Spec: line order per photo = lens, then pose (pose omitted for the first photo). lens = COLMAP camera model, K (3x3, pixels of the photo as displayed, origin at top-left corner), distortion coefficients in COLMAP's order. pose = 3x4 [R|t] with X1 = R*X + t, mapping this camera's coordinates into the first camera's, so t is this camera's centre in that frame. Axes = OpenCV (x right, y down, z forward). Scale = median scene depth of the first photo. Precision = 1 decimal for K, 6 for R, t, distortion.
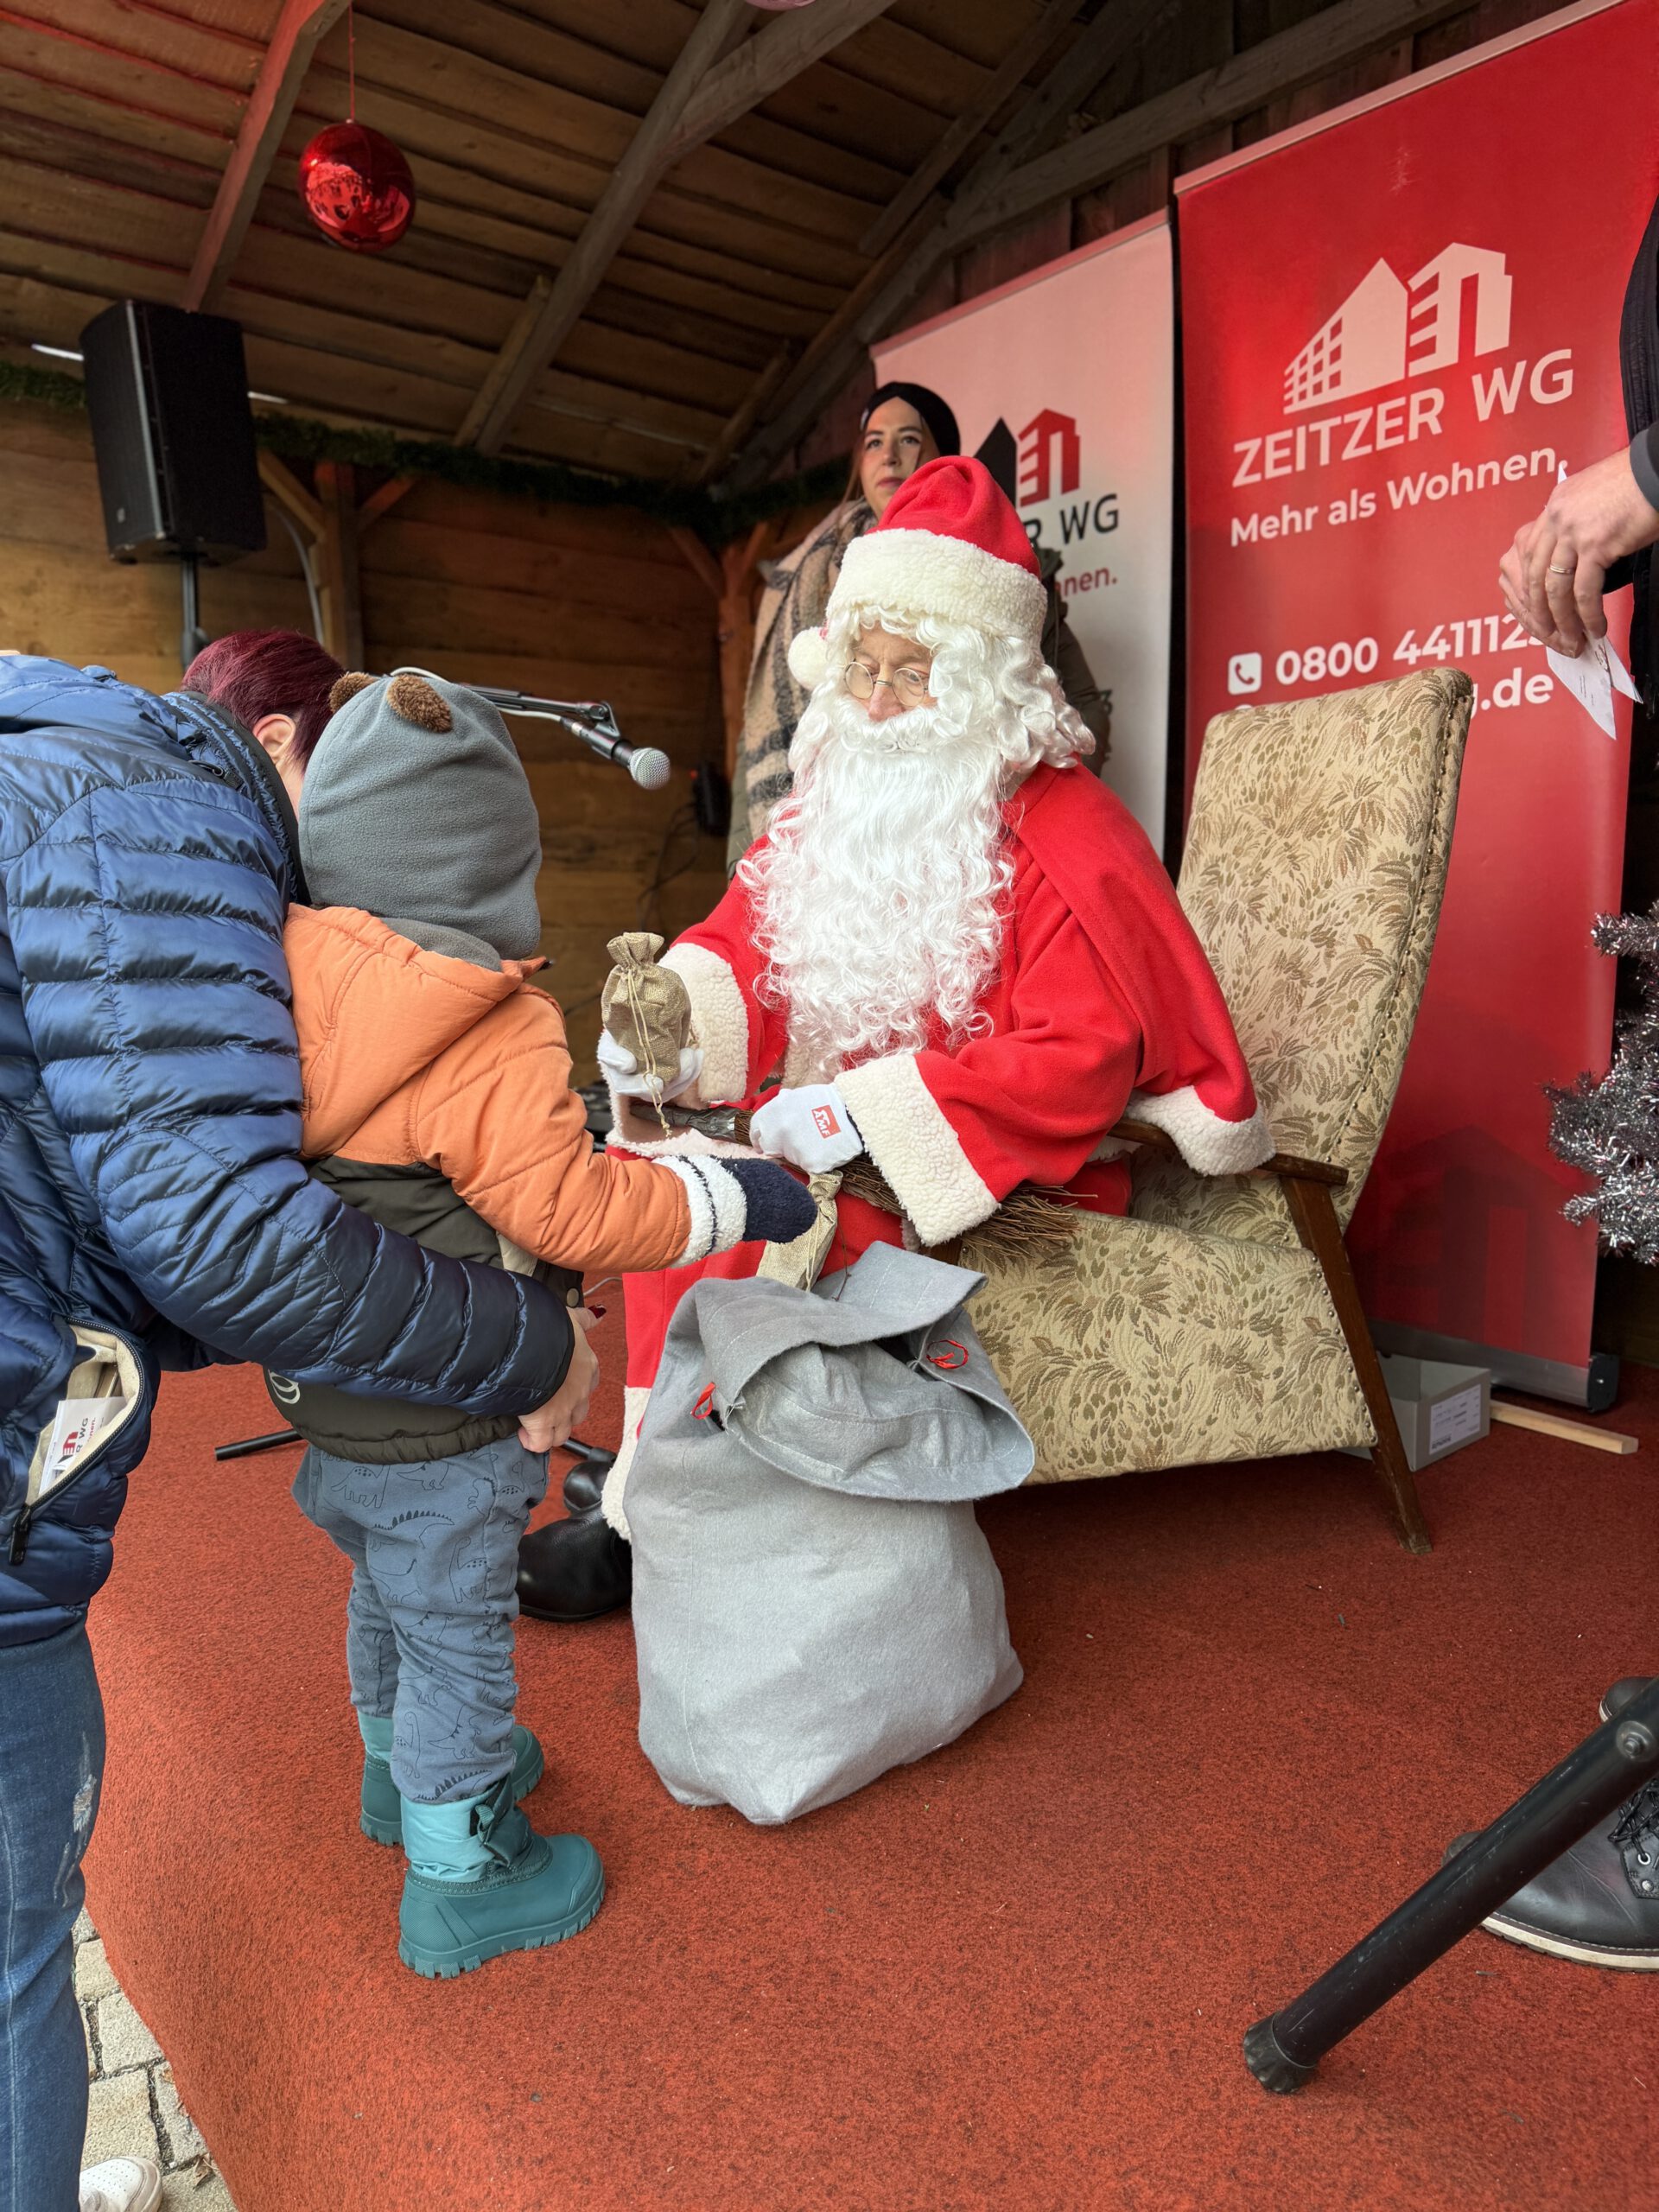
lens RADIAL K [[1555.9, 0, 829.5], [0, 1555.9, 1106.0], [0, 0, 1]] dist [0.011476, -0.009194]
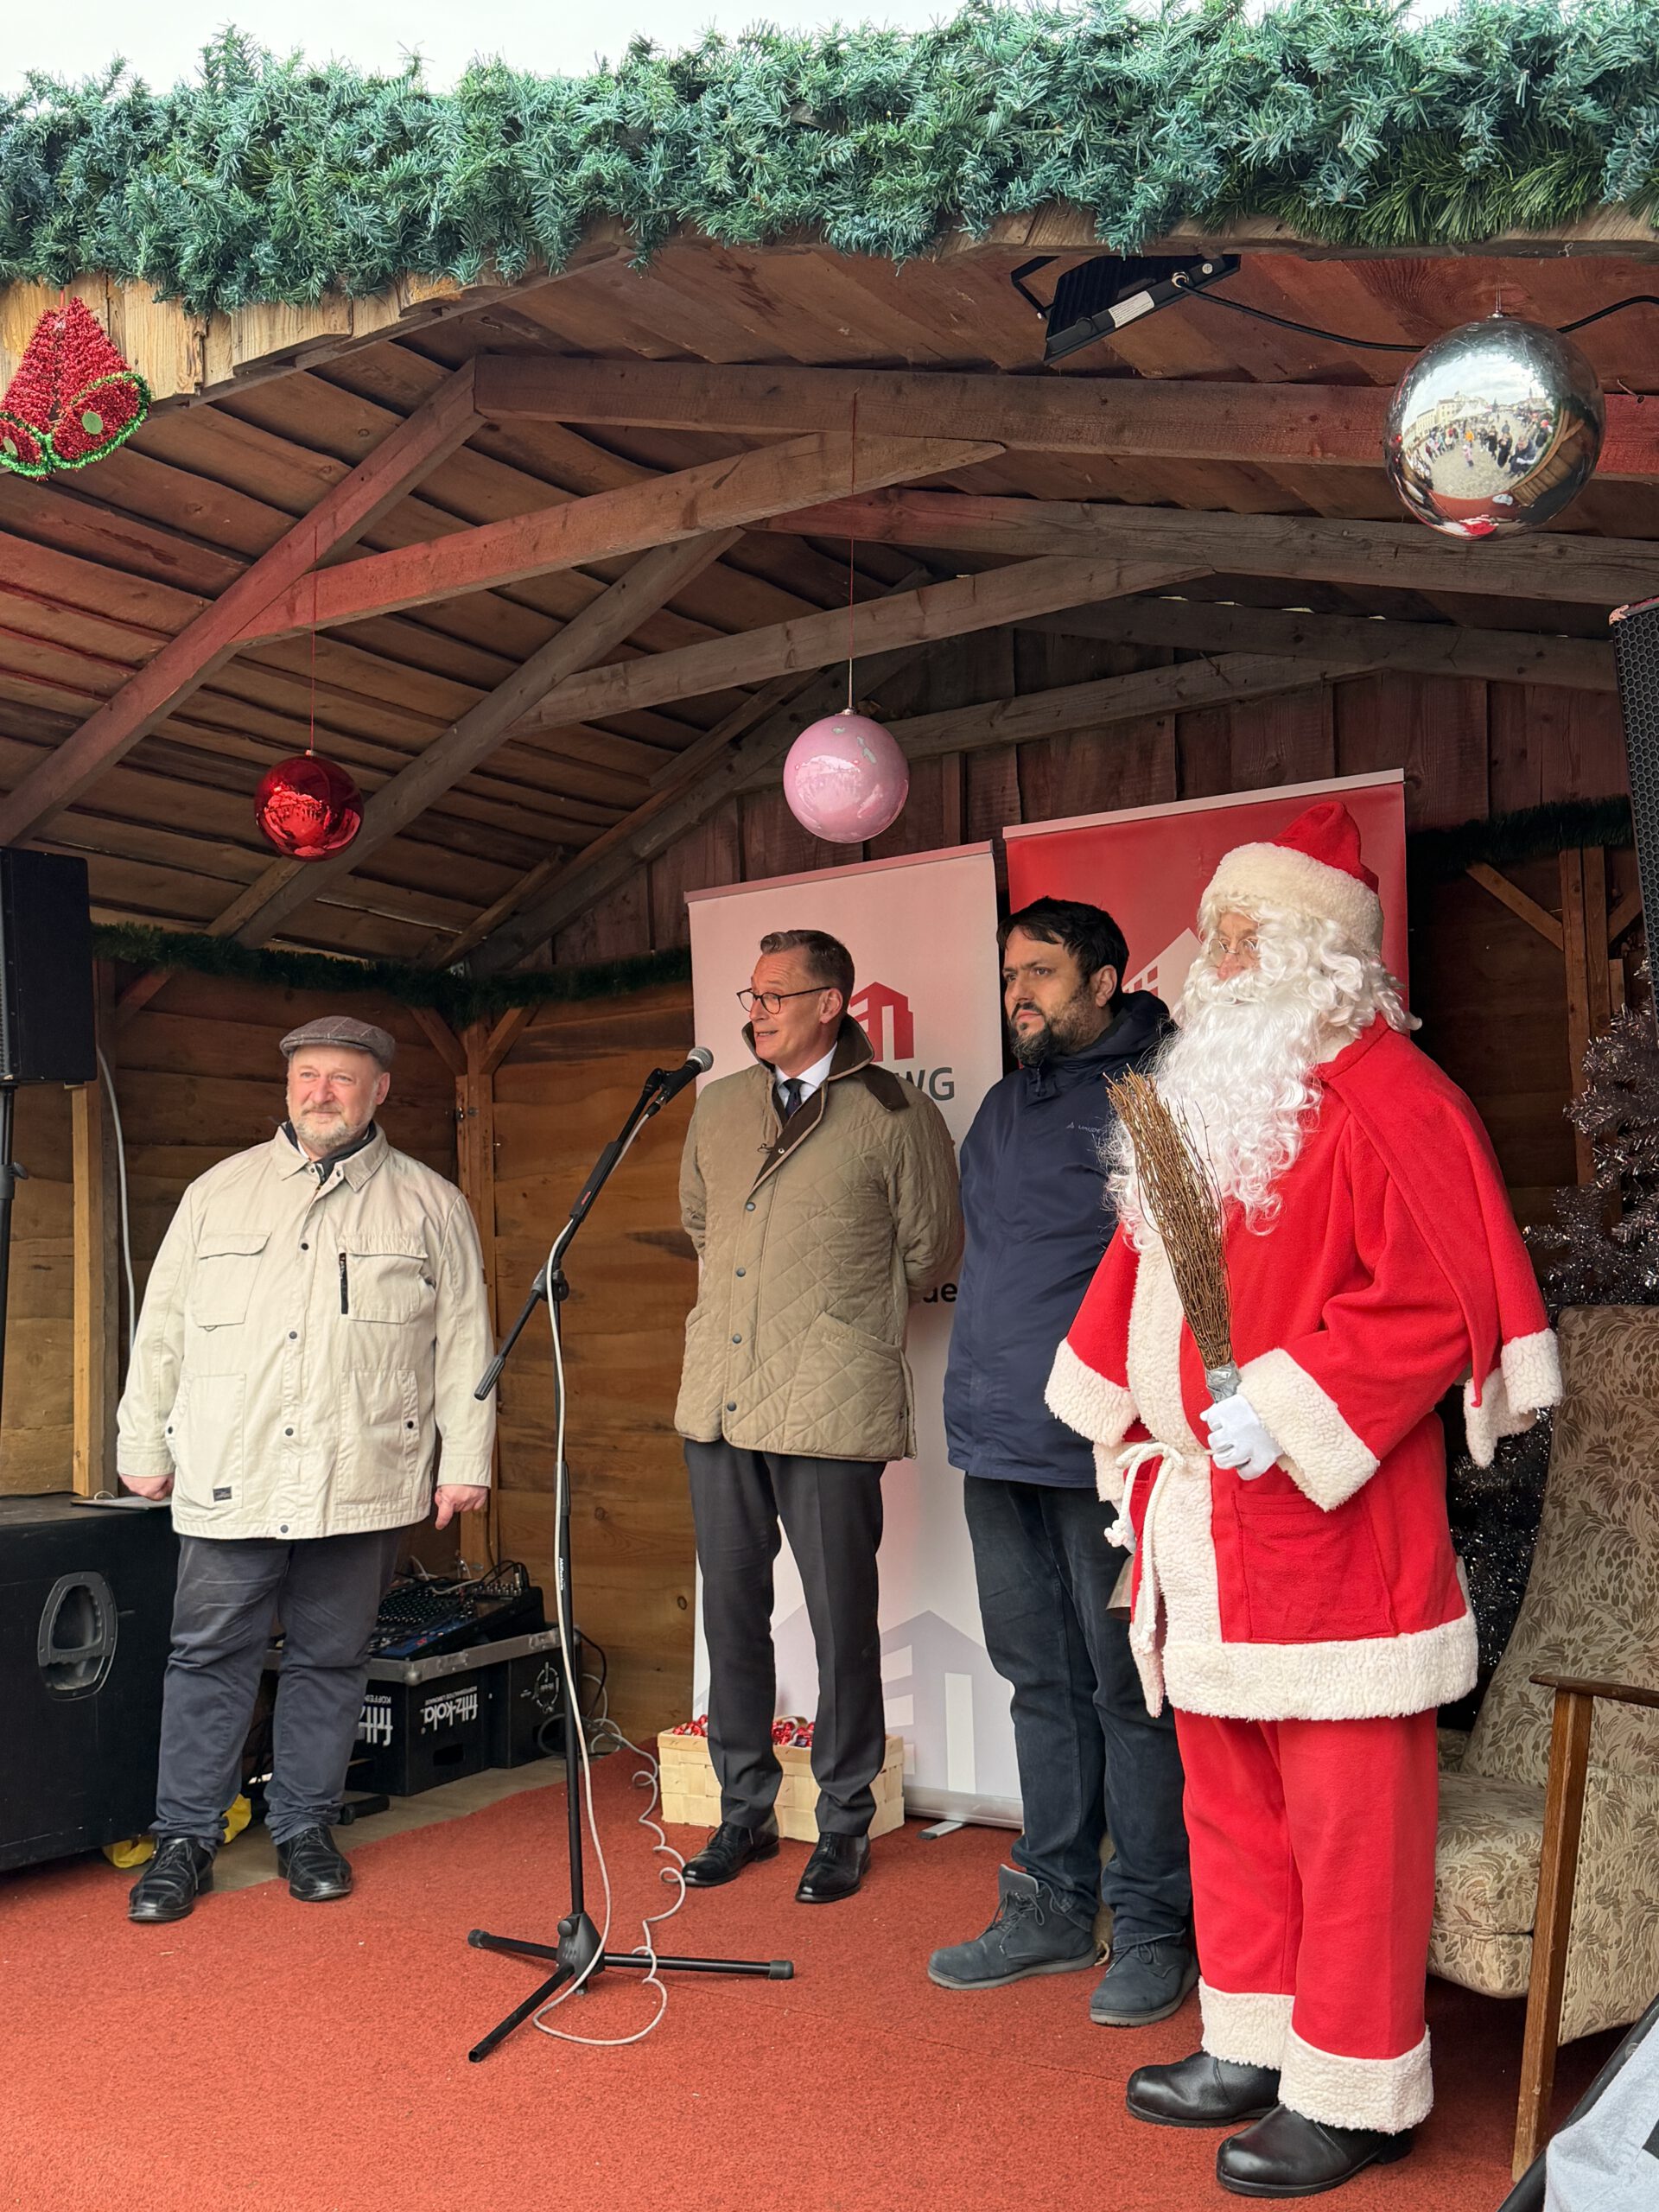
lens RADIAL K [[2111.6, 0, 805.9], [0, 2111.6, 1094.1], [0, 0, 1]] dist [0.160349, -0.245871]
pose [[0.960842, 0.019353, 0.276421, -0.406962], [0.038509, 0.978552, -0.202369, -0.087204], [-0.274409, 0.205090, 0.939488, -0.476226]]
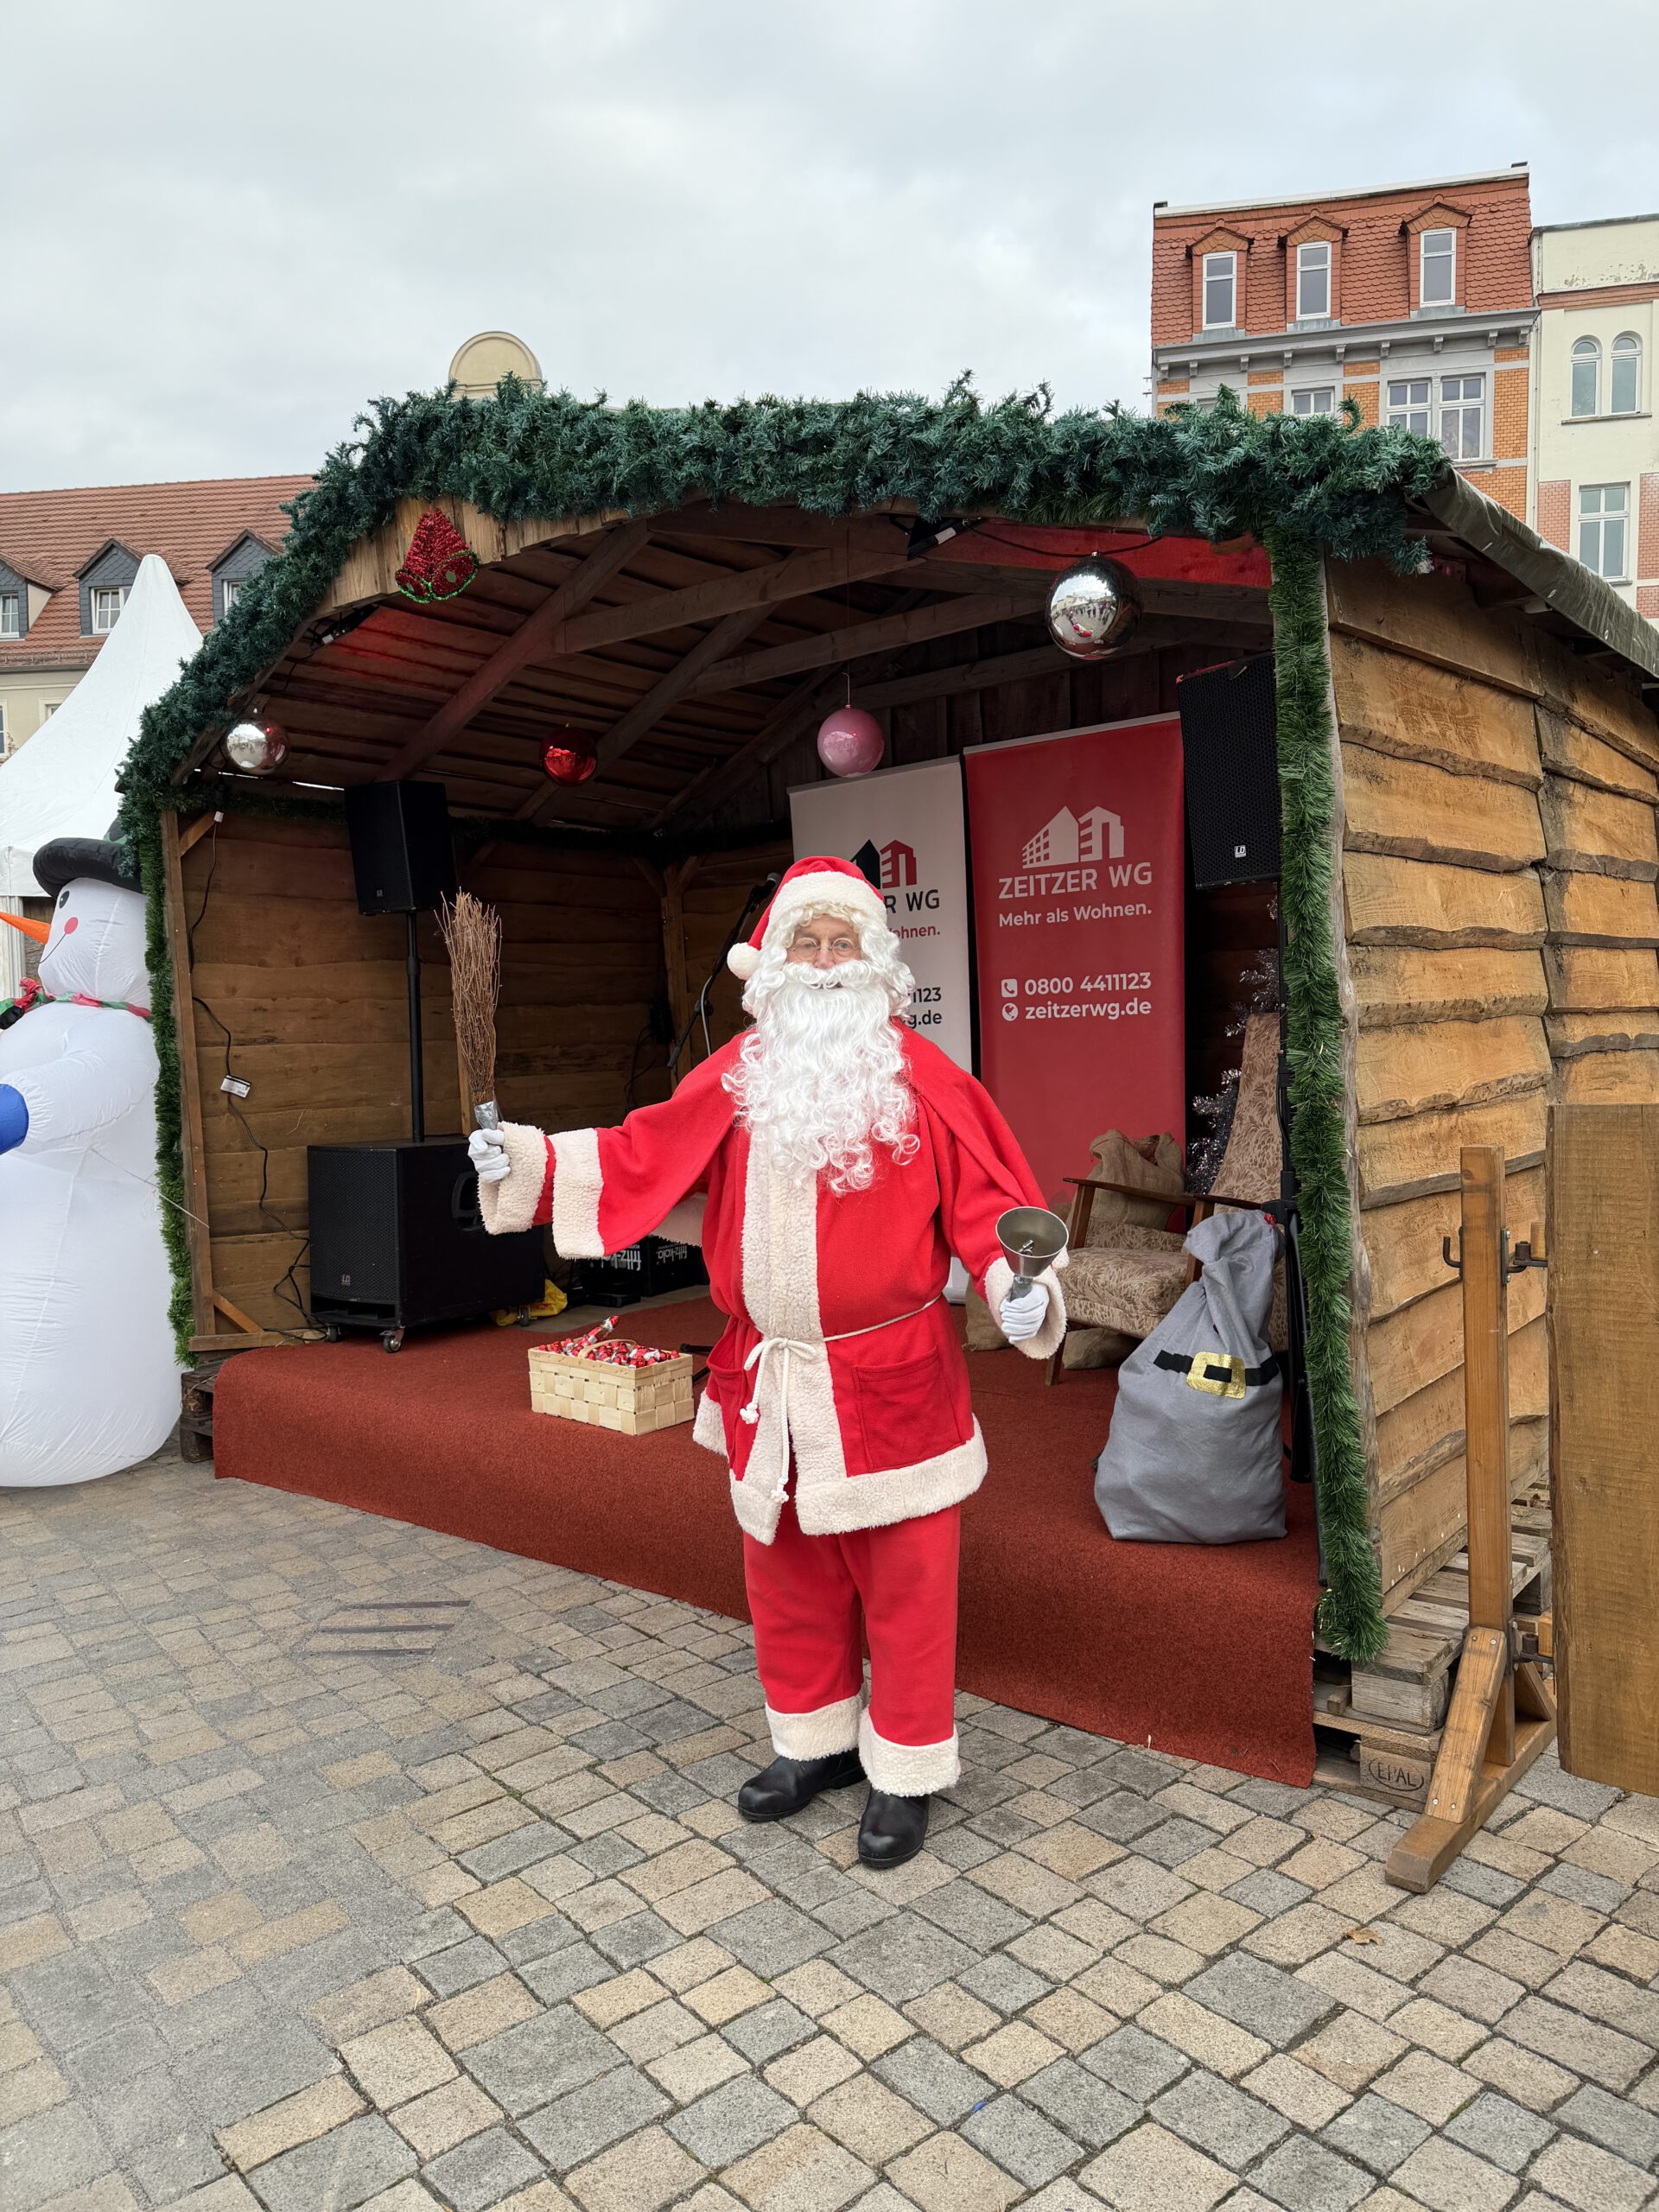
lens RADIAL K [[1536.9, 0, 808.0], [0, 1536.9, 1097.9], [0, 0, 1]] dist [0.175954, -0.207786]
pose [[0.980608, -0.033977, 0.193012, -0.431899], [0.048481, 0.996303, -0.070925, -0.004593], [-0.189889, 0.078907, 0.978630, -1.022031]]
